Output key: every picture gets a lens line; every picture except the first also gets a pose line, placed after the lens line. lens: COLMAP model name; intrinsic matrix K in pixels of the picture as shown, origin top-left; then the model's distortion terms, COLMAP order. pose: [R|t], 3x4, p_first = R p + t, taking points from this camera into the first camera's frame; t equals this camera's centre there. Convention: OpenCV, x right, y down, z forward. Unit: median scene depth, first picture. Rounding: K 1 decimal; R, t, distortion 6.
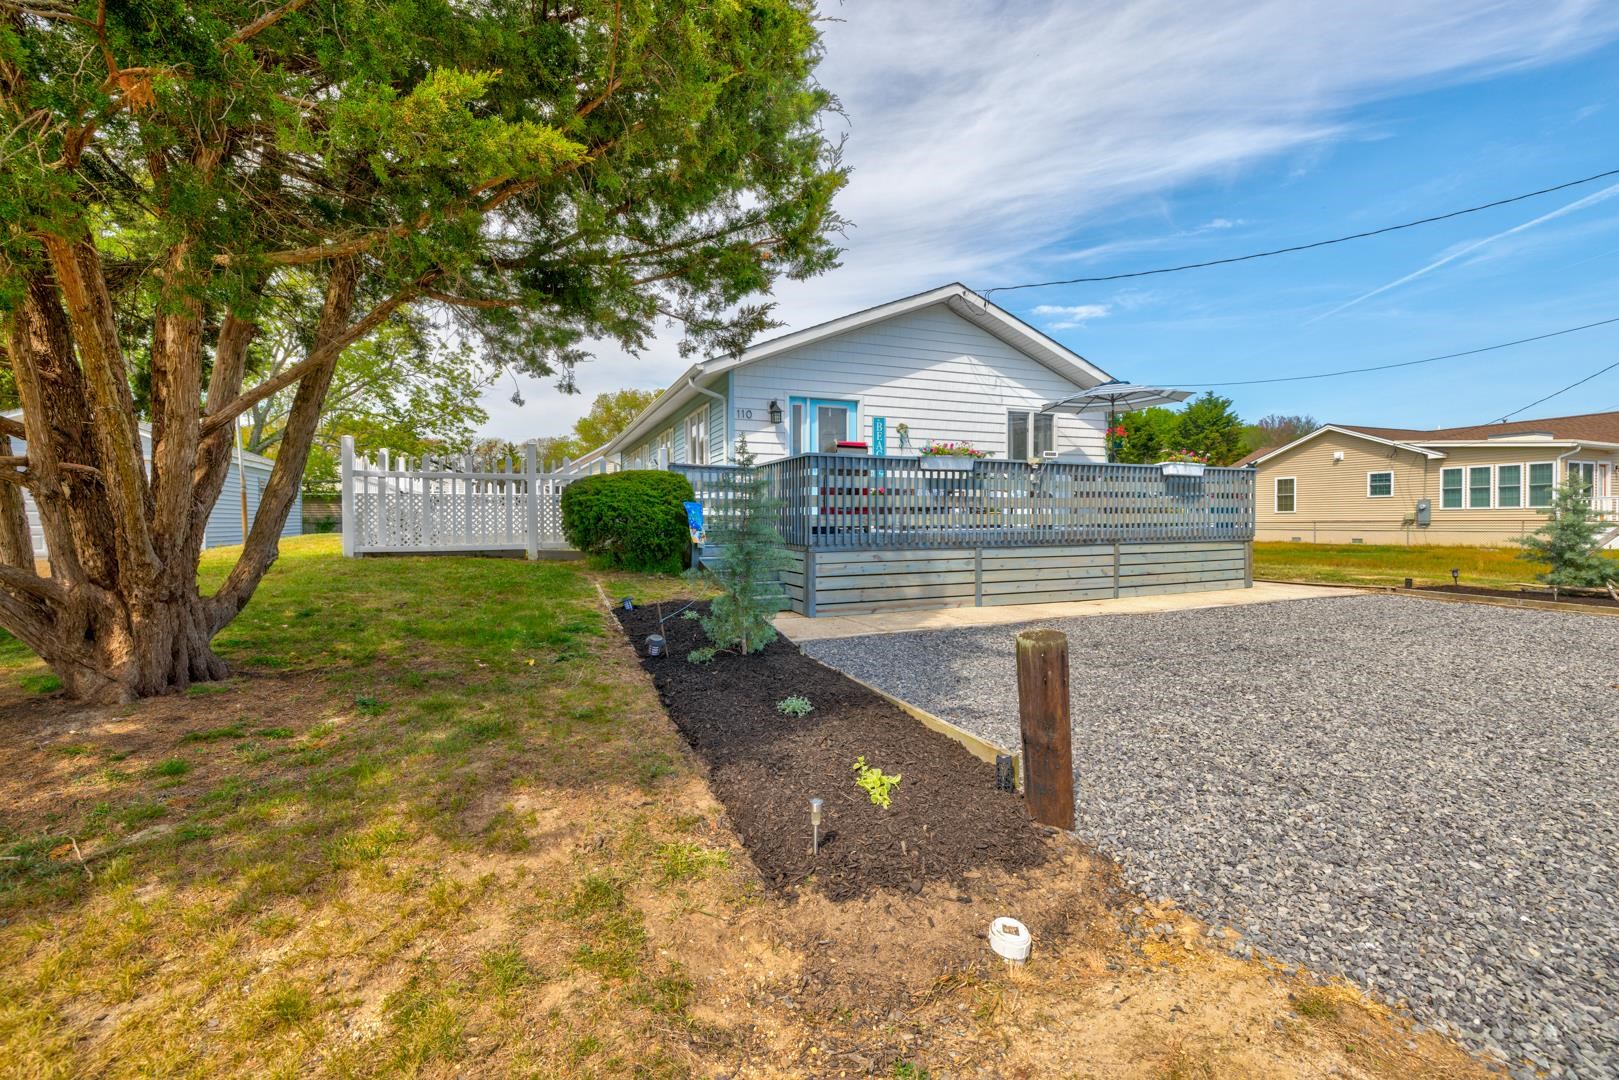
lens RADIAL K [[704.6, 0, 805.8], [0, 704.6, 547.7], [0, 0, 1]] dist [-0.001789, 0.000278]
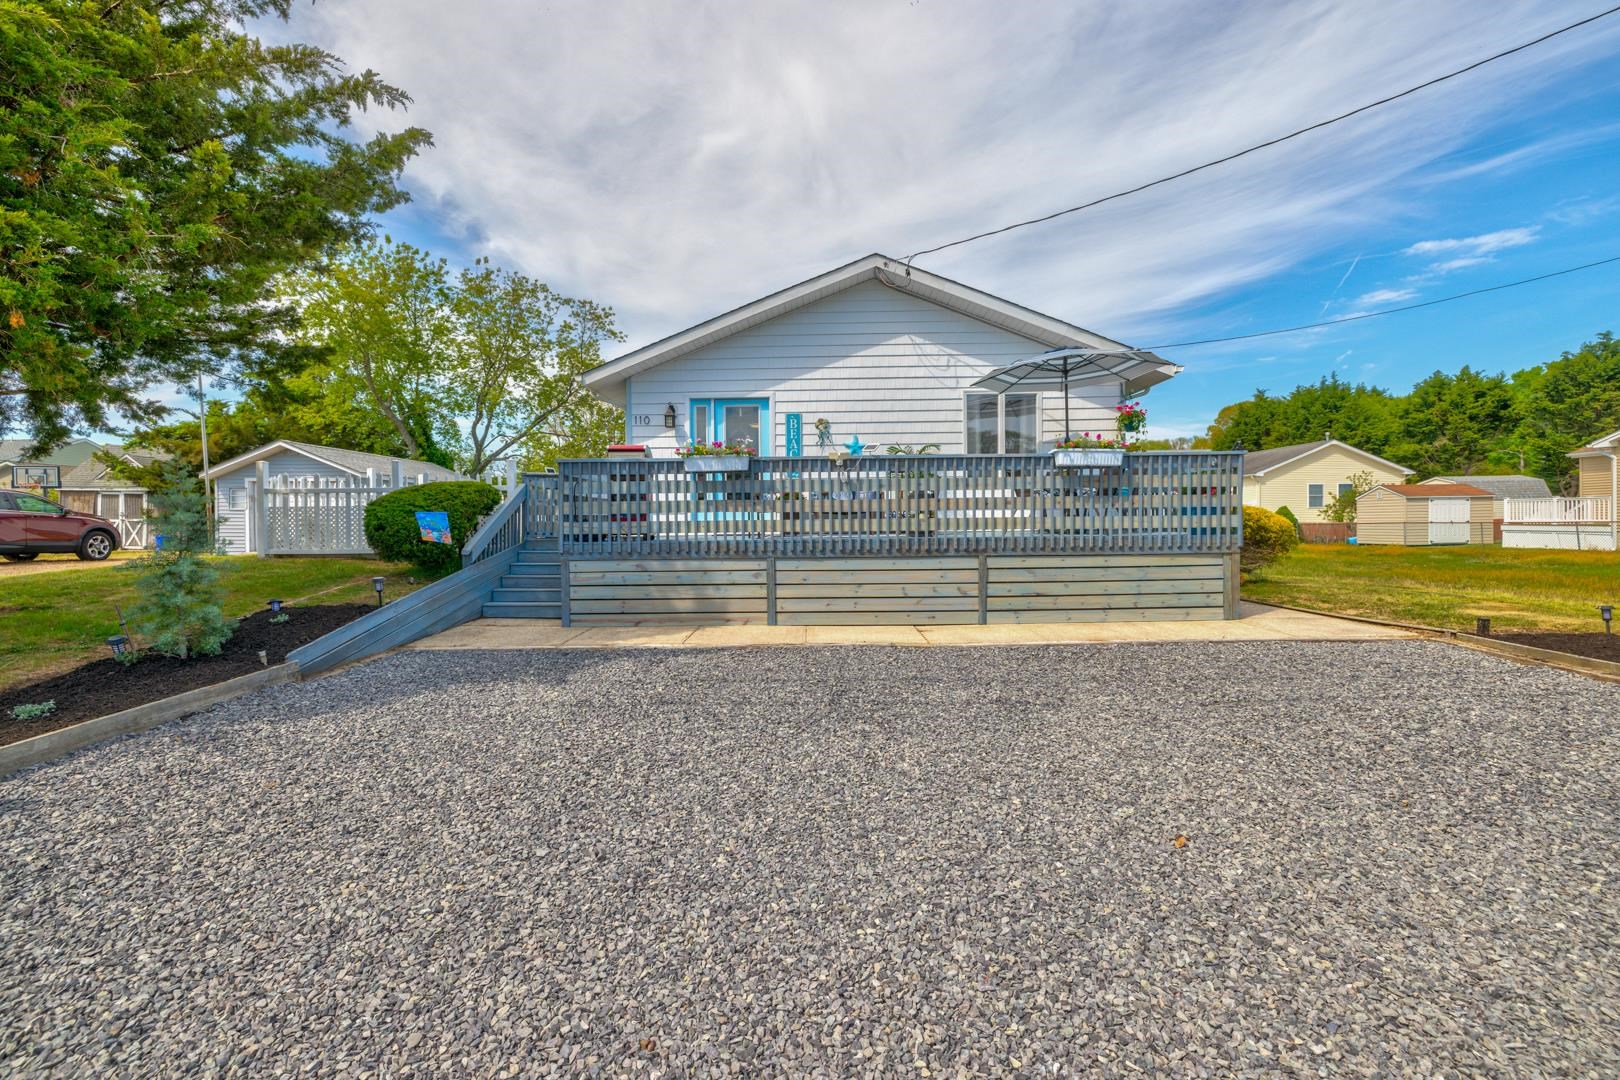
lens RADIAL K [[705.1, 0, 792.4], [0, 705.1, 549.6], [0, 0, 1]] dist [-0.001789, 0.000278]
pose [[0.912091, 0.011085, -0.409839, 0.483532], [-0.010331, 0.999938, 0.004054, -0.011293], [0.409858, 0.000536, 0.912149, 0.159310]]
